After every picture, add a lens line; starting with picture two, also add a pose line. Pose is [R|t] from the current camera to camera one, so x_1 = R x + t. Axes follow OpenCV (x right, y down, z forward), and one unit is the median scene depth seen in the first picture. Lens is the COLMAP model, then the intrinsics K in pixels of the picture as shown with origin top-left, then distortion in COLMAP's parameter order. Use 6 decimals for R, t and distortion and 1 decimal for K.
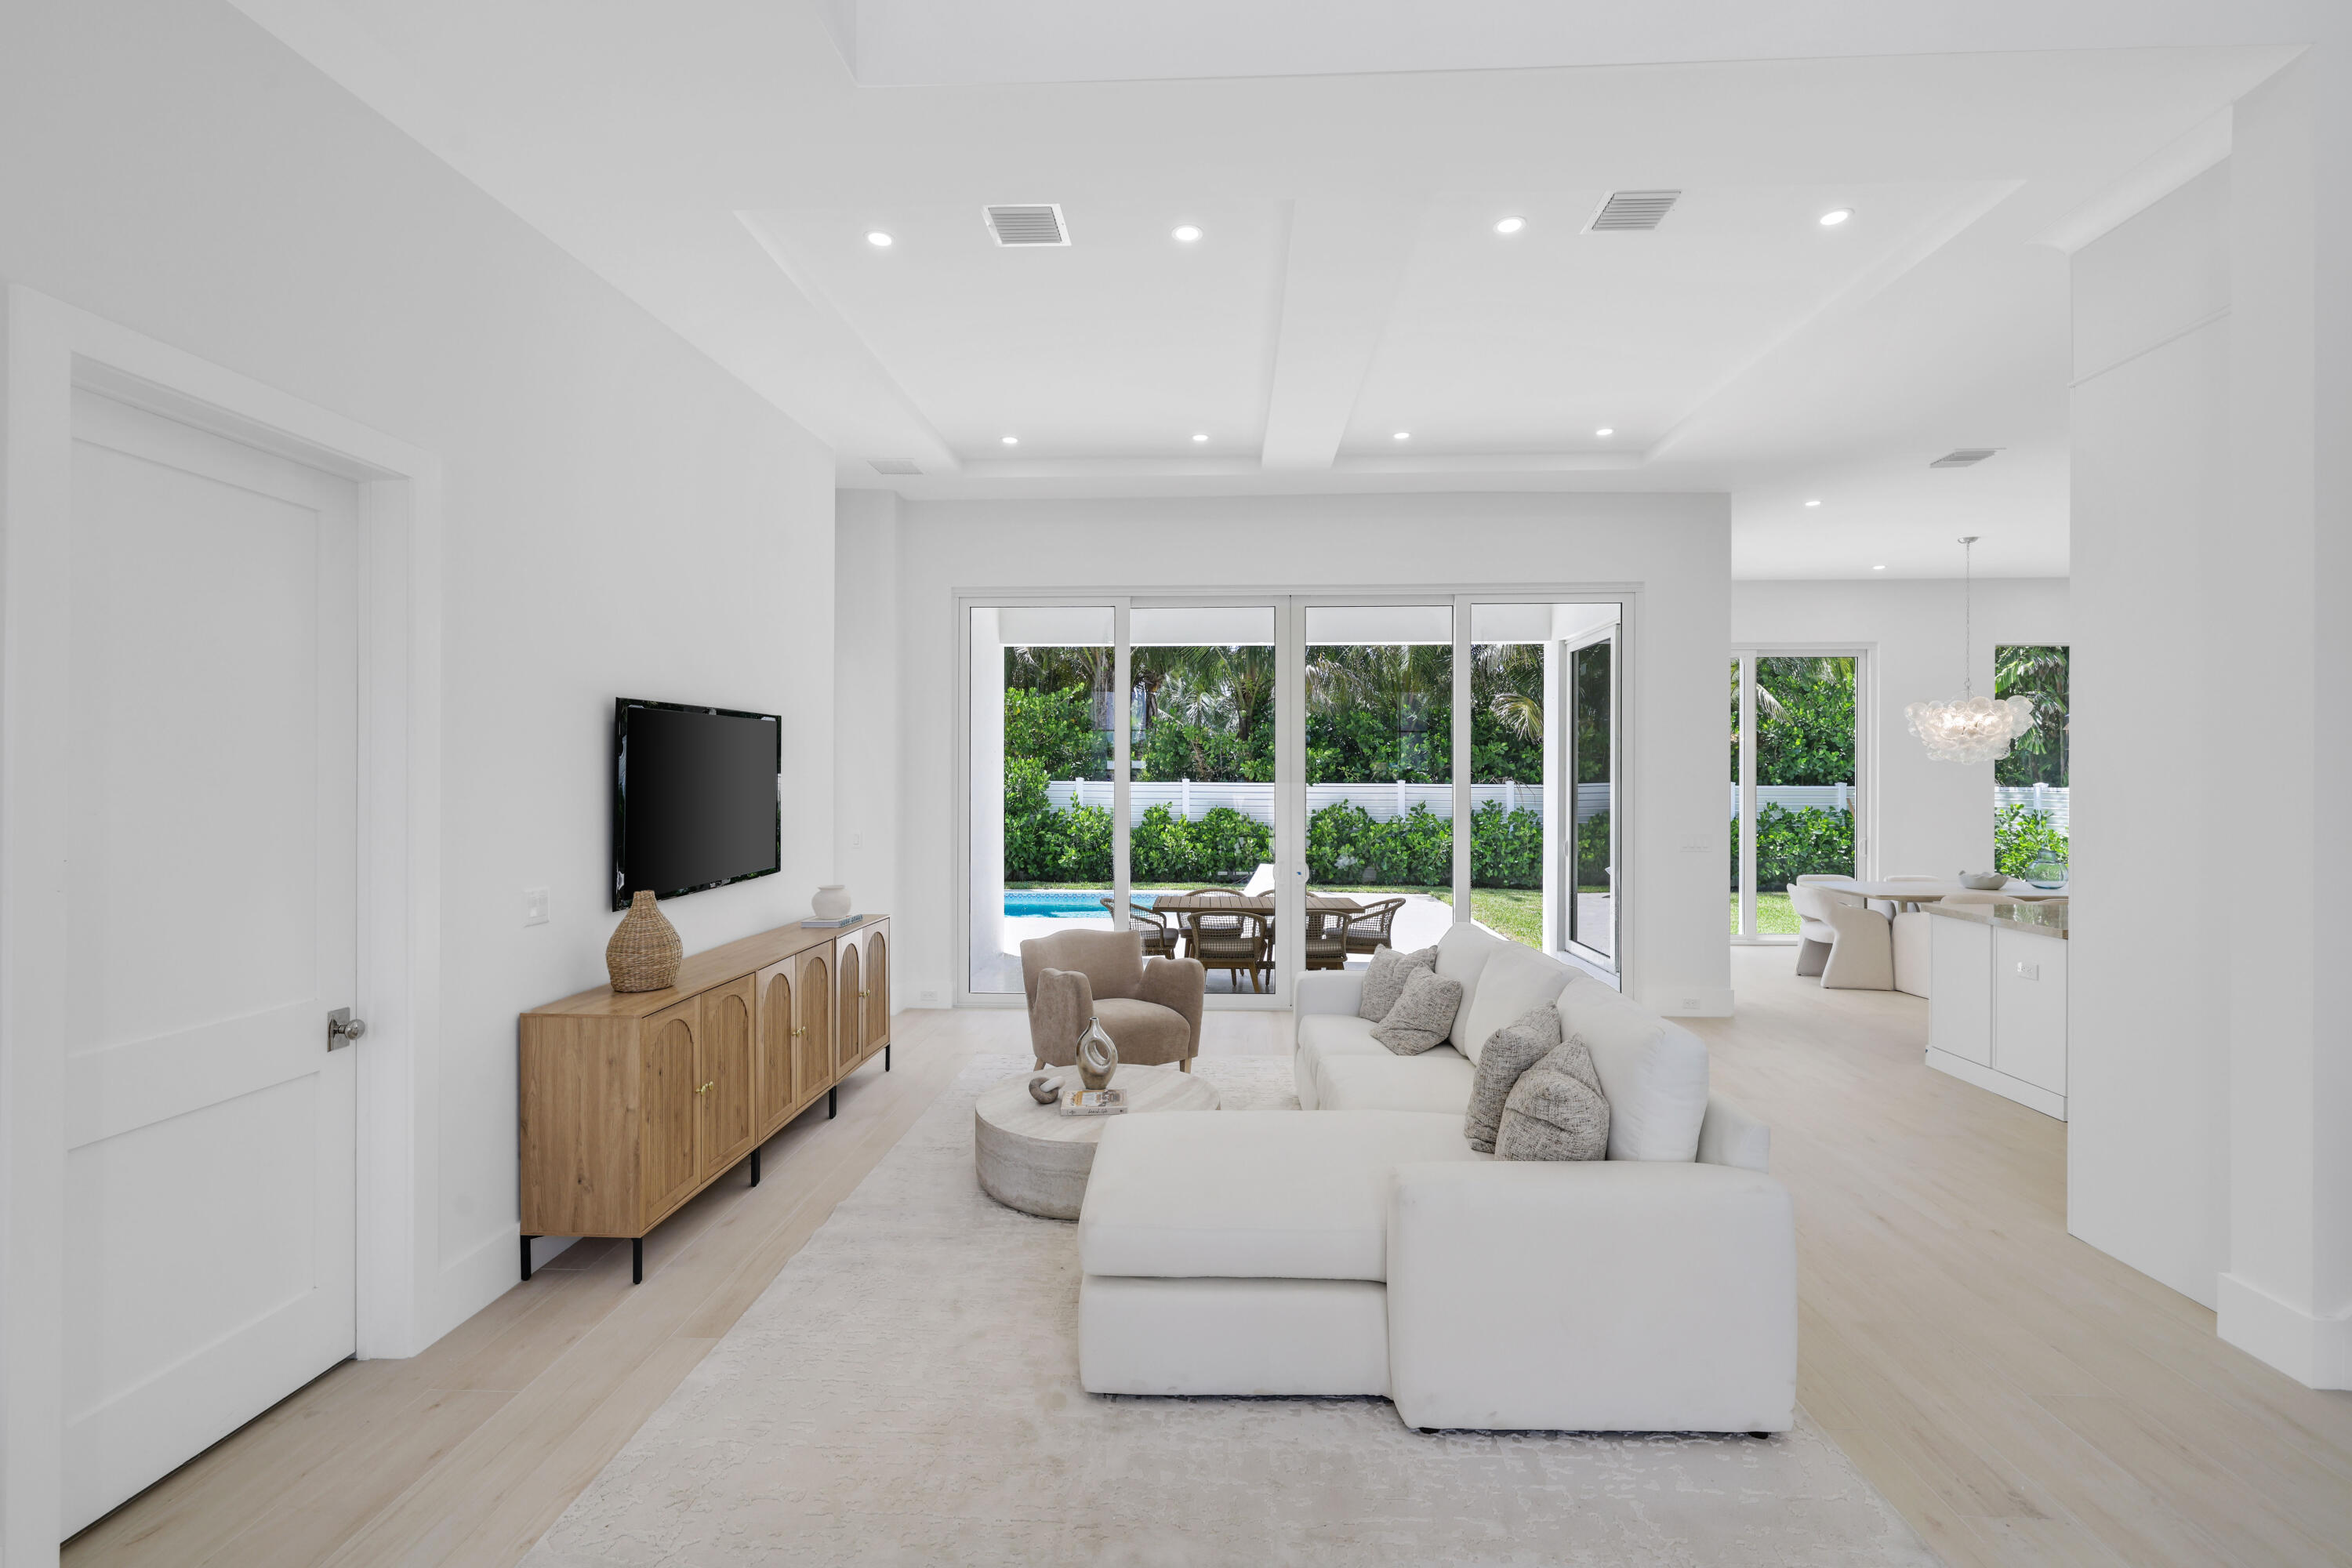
lens RADIAL K [[1004.0, 0, 1195.7], [0, 1004.0, 782.2], [0, 0, 1]] dist [0.000555, 0.003616]
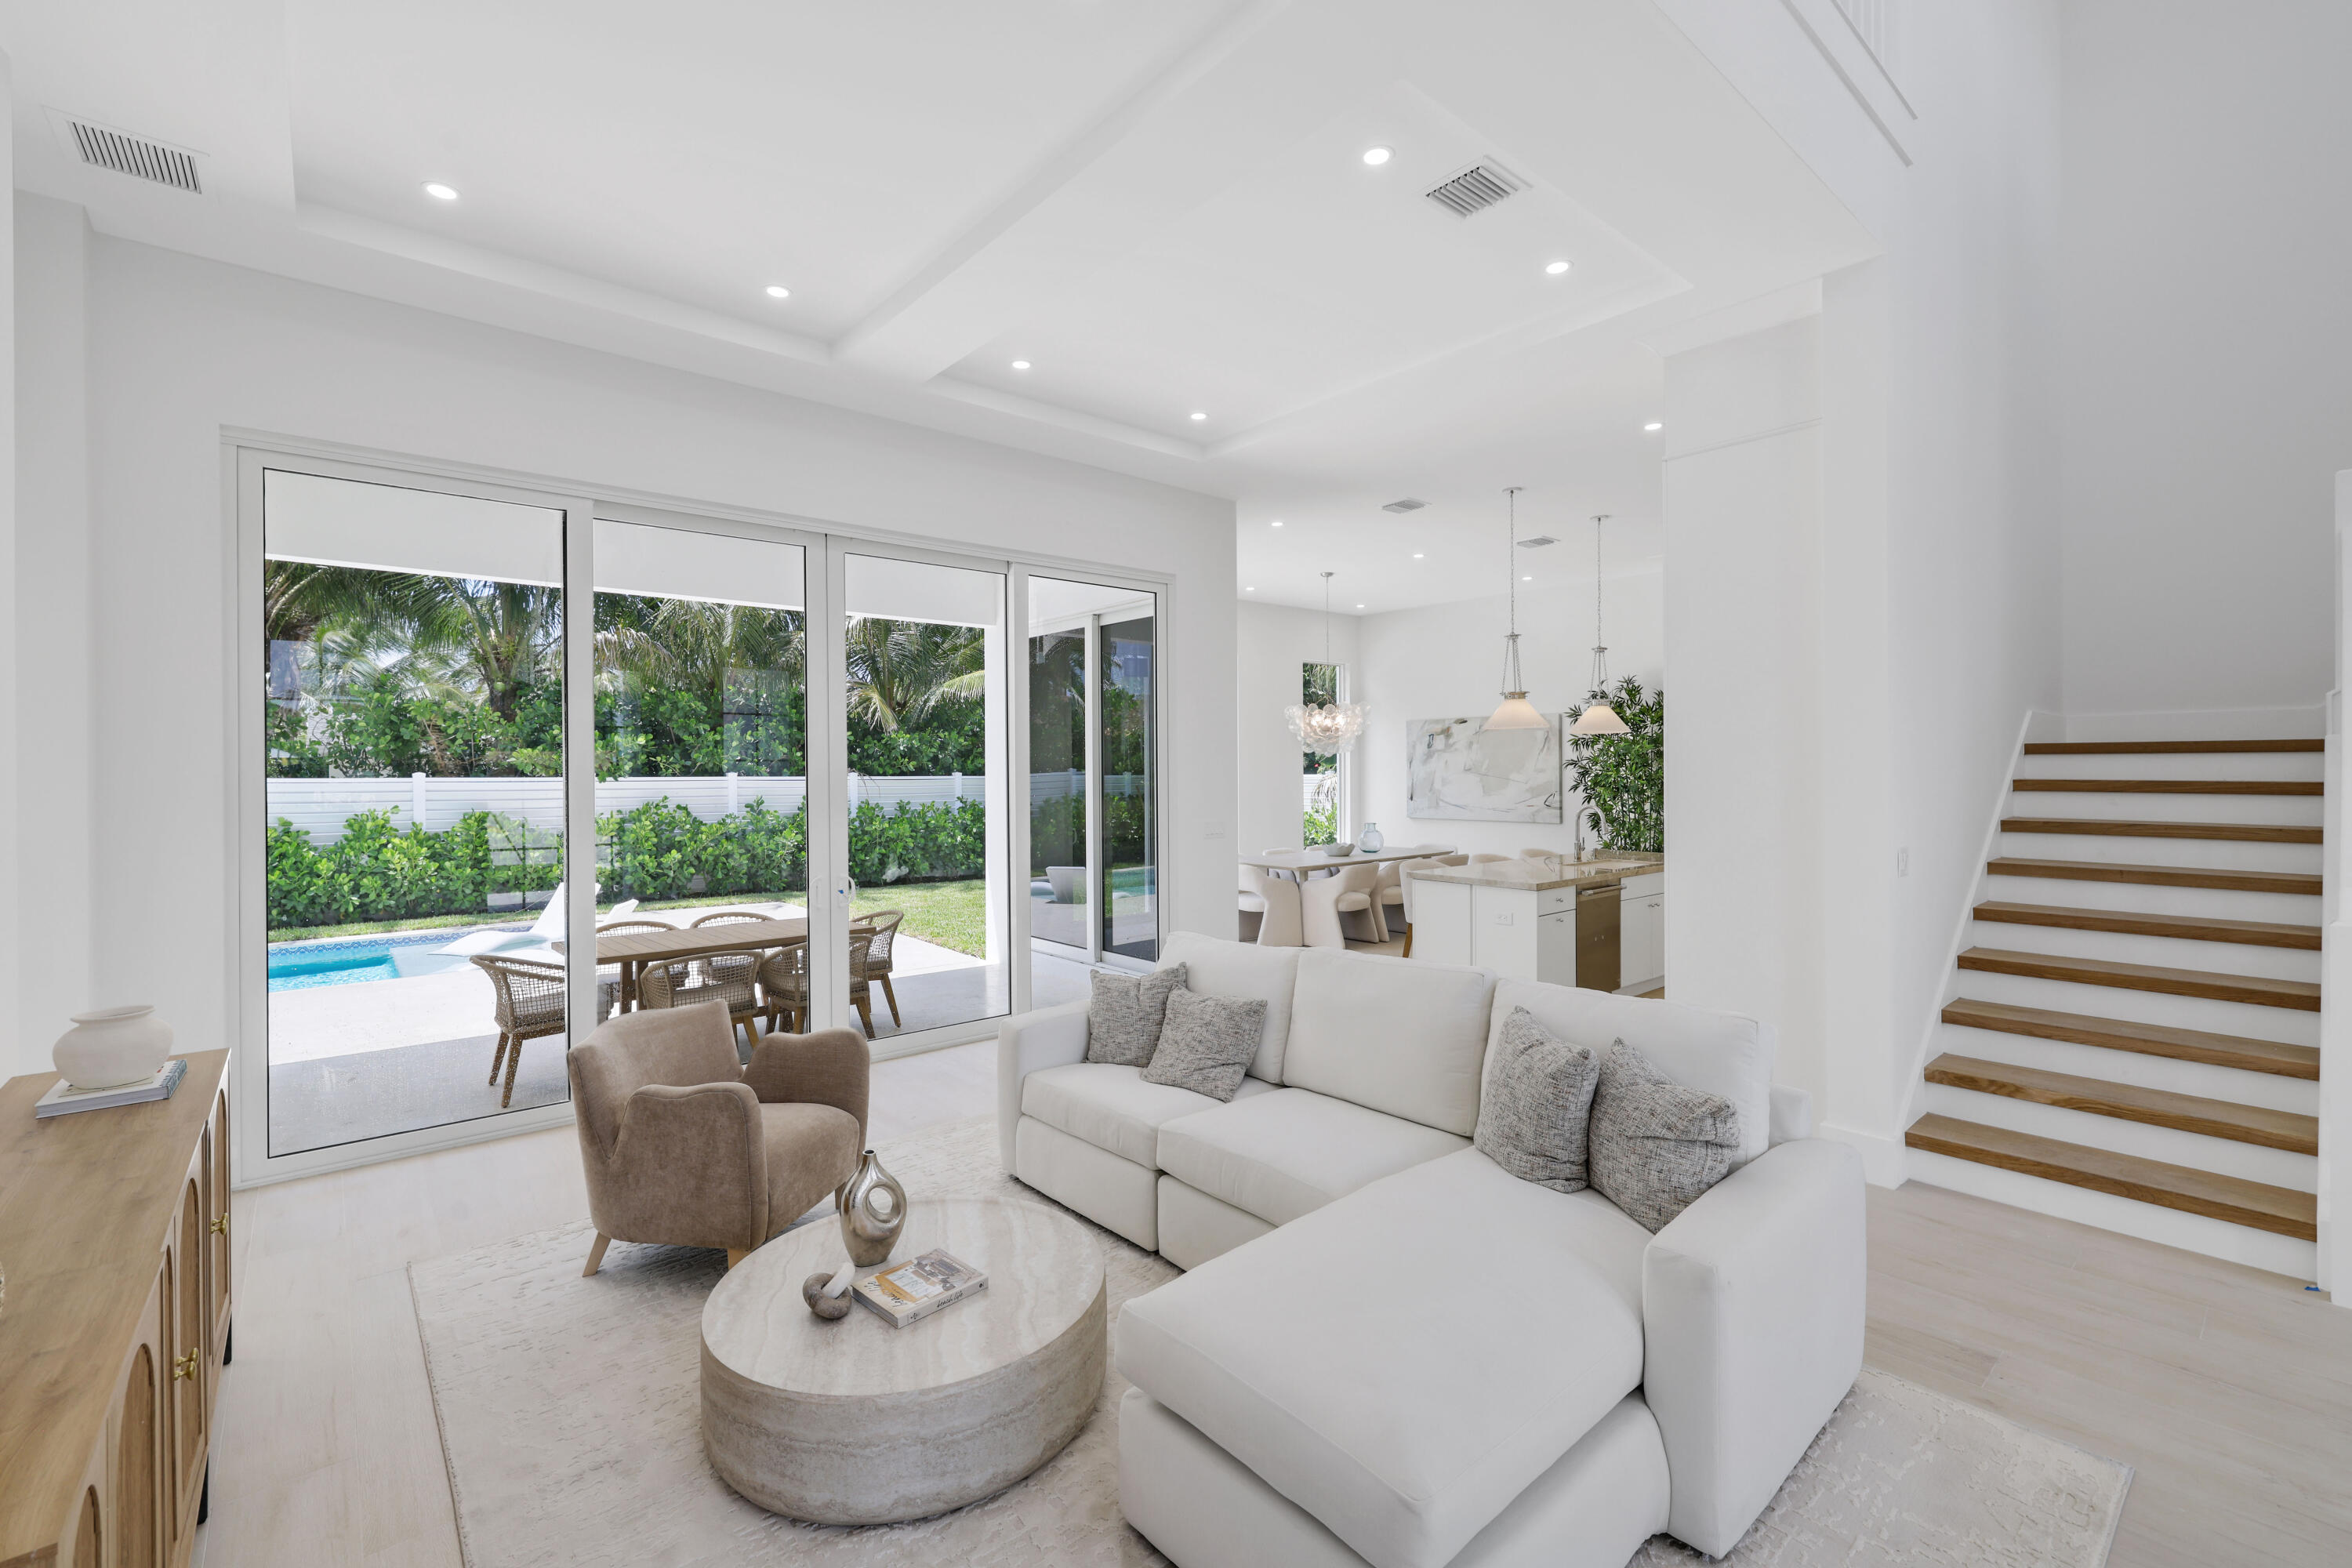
lens RADIAL K [[1004.0, 0, 1185.1], [0, 1004.0, 774.7], [0, 0, 1]] dist [0.000555, 0.003616]
pose [[0.736987, -0.008878, 0.675849, -0.095364], [0.008417, 0.999957, 0.003957, -0.000669], [-0.675855, 0.002773, 0.737030, 0.100695]]
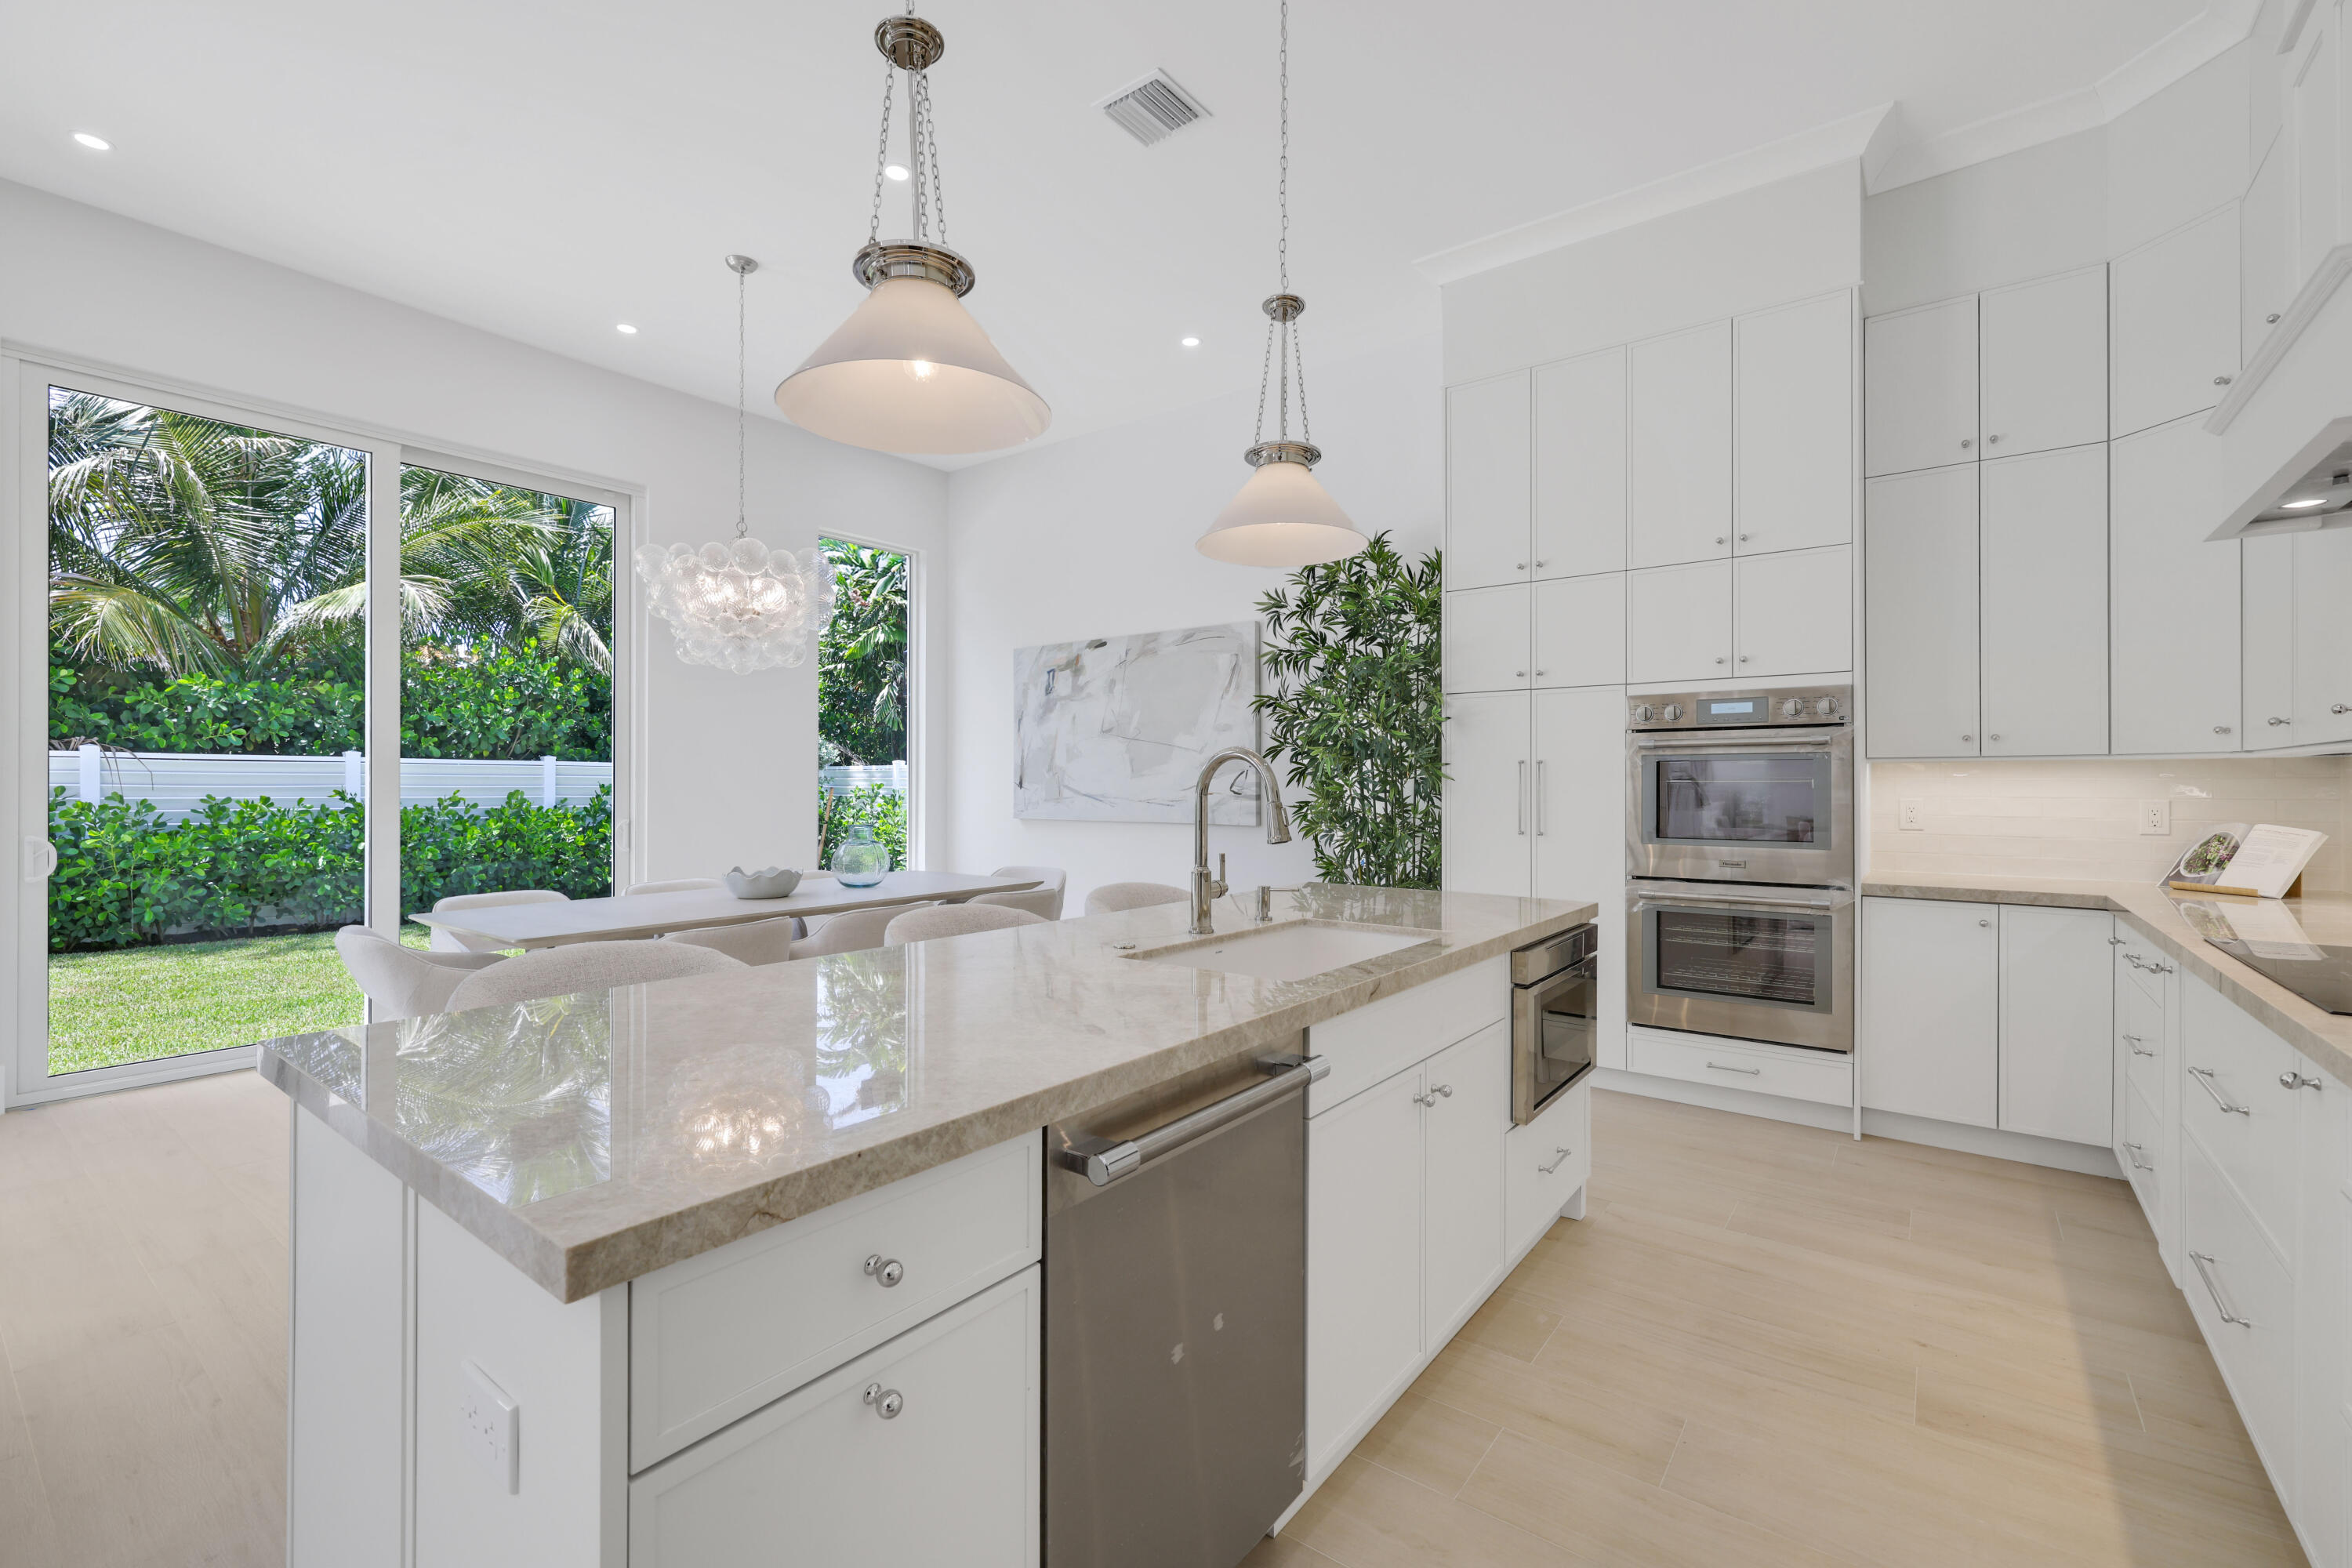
lens RADIAL K [[1004.0, 0, 1176.5], [0, 1004.0, 790.4], [0, 0, 1]] dist [0.000555, 0.003616]
pose [[0.583921, -0.006588, 0.811784, 0.221937], [0.002096, 0.999976, 0.006607, 0.020712], [-0.811808, -0.002156, 0.583921, 0.234428]]
